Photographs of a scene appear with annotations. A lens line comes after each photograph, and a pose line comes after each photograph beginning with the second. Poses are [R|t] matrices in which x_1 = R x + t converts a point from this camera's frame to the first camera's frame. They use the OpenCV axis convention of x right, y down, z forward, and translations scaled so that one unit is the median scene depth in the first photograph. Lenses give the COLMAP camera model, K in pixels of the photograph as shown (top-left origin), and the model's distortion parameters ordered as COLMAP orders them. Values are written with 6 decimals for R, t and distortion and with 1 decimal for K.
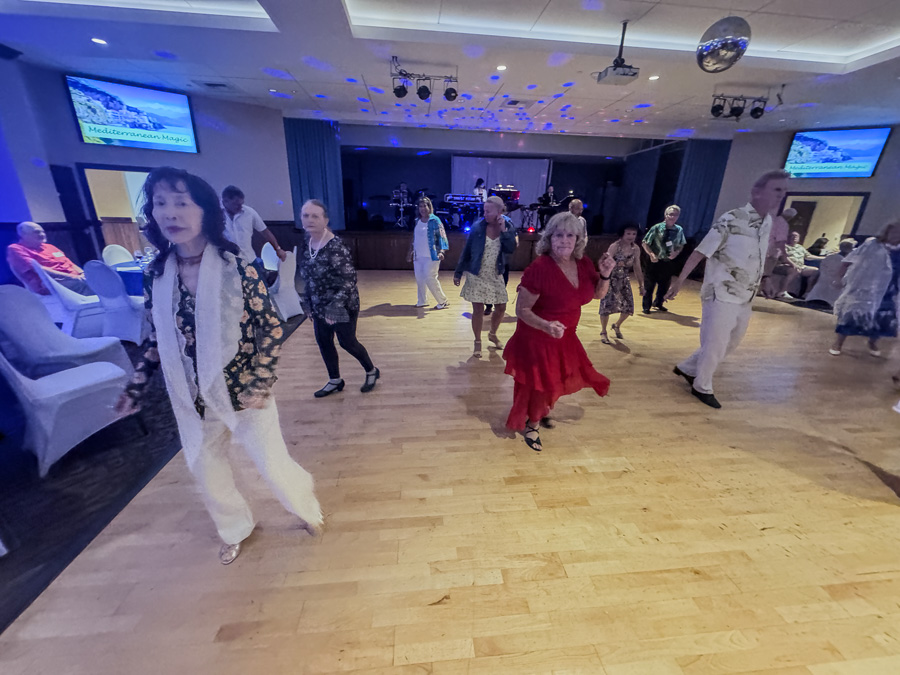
lens RADIAL K [[355.6, 0, 450.0], [0, 355.6, 337.5], [0, 0, 1]] dist [0.000265, 0.000174]
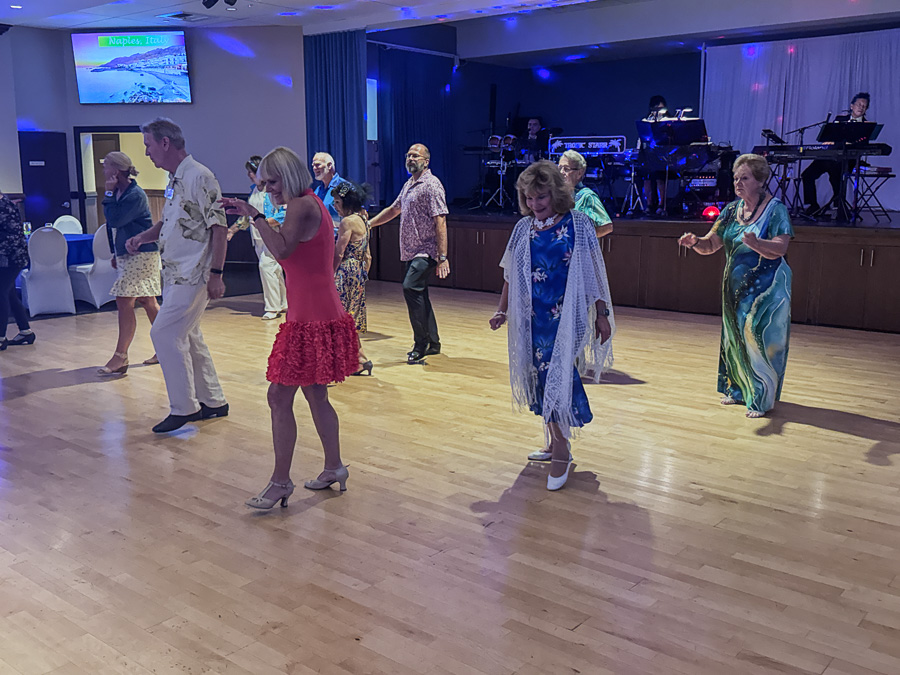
lens RADIAL K [[884.5, 0, 450.0], [0, 884.5, 337.5], [0, 0, 1]] dist [0.174659, -0.364727]
pose [[0.698898, 0.107239, -0.707136, 2.872286], [-0.223861, 0.971817, -0.073875, -0.111304], [0.679284, 0.209932, 0.703208, 0.506871]]
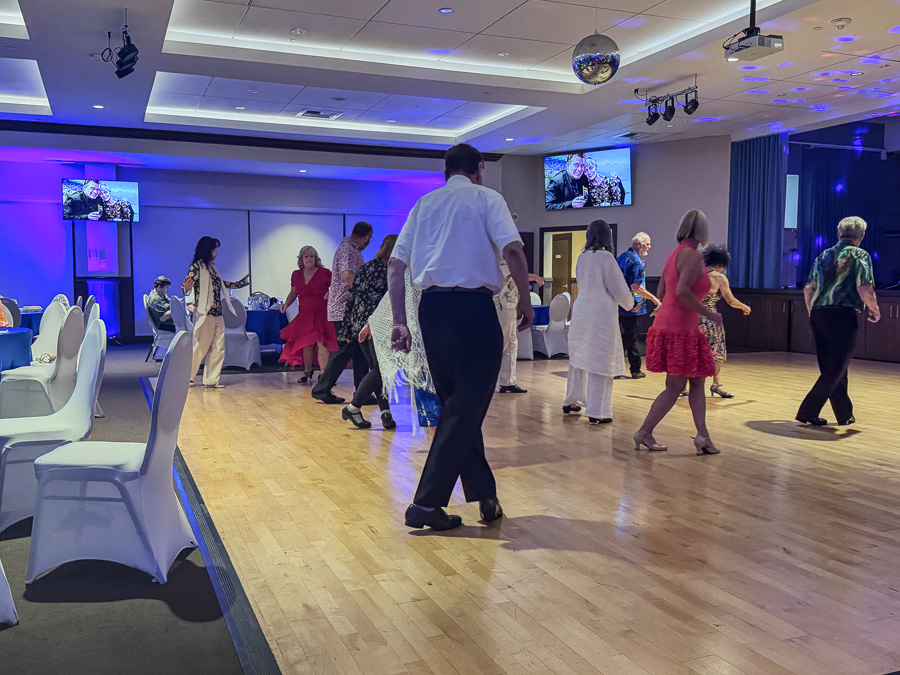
lens RADIAL K [[833.5, 0, 449.8], [0, 833.5, 344.3], [0, 0, 1]] dist [0.172799, -0.329924]
pose [[0.286718, 0.050138, -0.956702, 3.392257], [-0.312482, 0.948908, -0.043919, 0.124371], [0.905620, 0.311544, 0.287736, 0.294299]]
